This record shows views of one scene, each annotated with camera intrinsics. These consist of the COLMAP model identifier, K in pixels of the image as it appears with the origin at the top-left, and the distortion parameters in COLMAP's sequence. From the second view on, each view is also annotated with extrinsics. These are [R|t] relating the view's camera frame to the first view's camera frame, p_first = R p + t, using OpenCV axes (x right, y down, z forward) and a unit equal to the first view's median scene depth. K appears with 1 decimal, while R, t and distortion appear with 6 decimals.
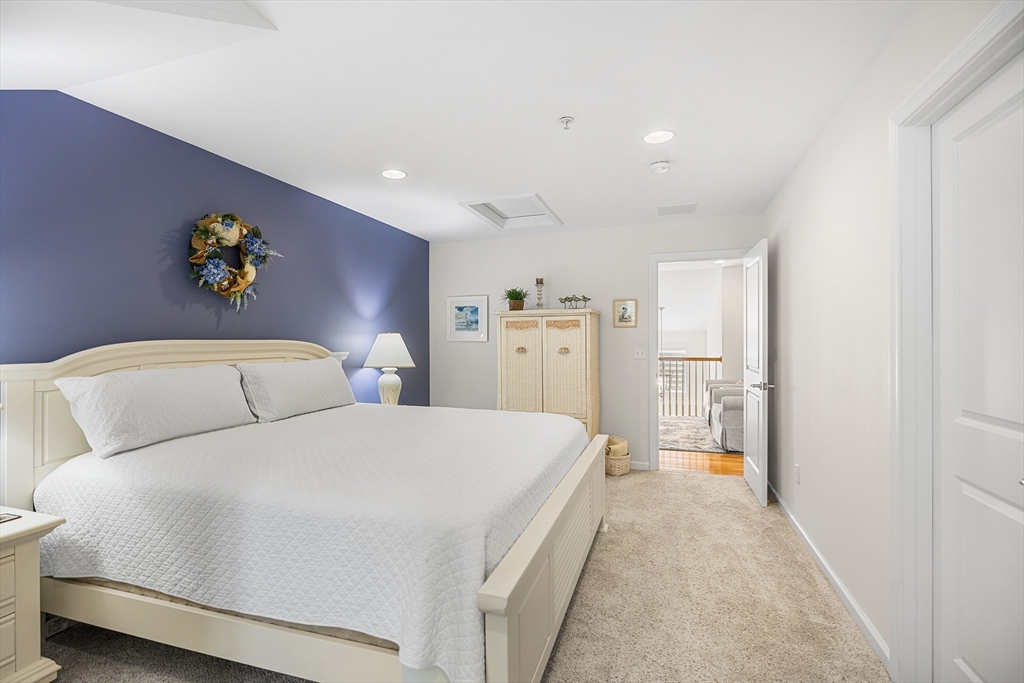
lens RADIAL K [[487.5, 0, 506.8], [0, 487.5, 341.4], [0, 0, 1]] dist [-0.009846, 0.000854]
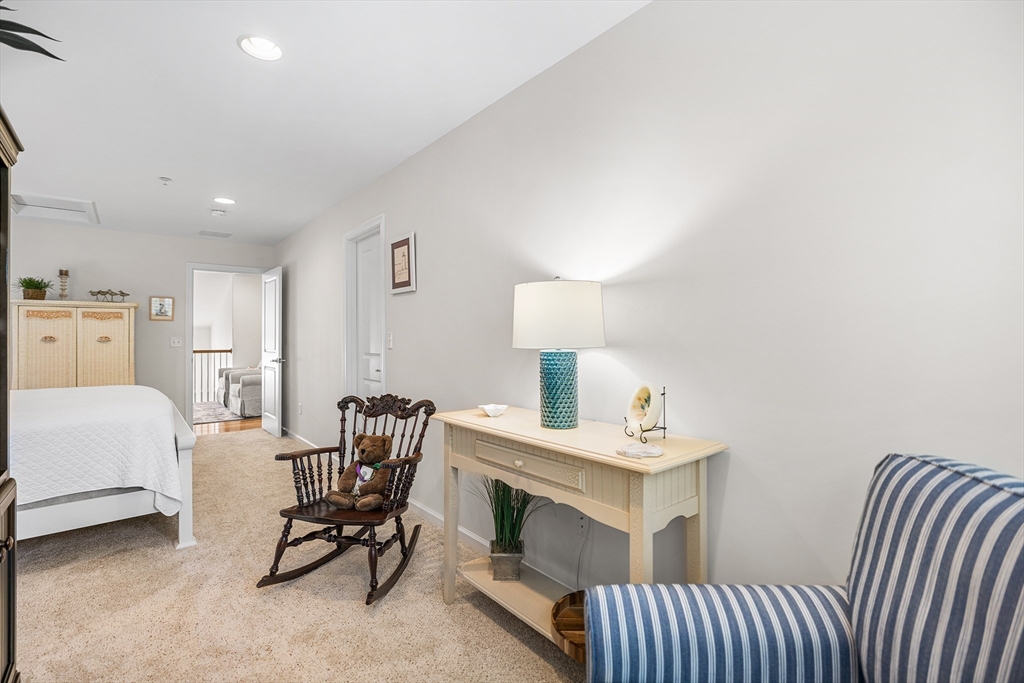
lens RADIAL K [[487.5, 0, 508.7], [0, 487.5, 336.9], [0, 0, 1]] dist [-0.009846, 0.000854]
pose [[0.560501, 0.007290, 0.828122, -0.265667], [0.000365, 0.999959, -0.009050, 0.022356], [-0.828154, 0.005375, 0.560475, -0.365936]]
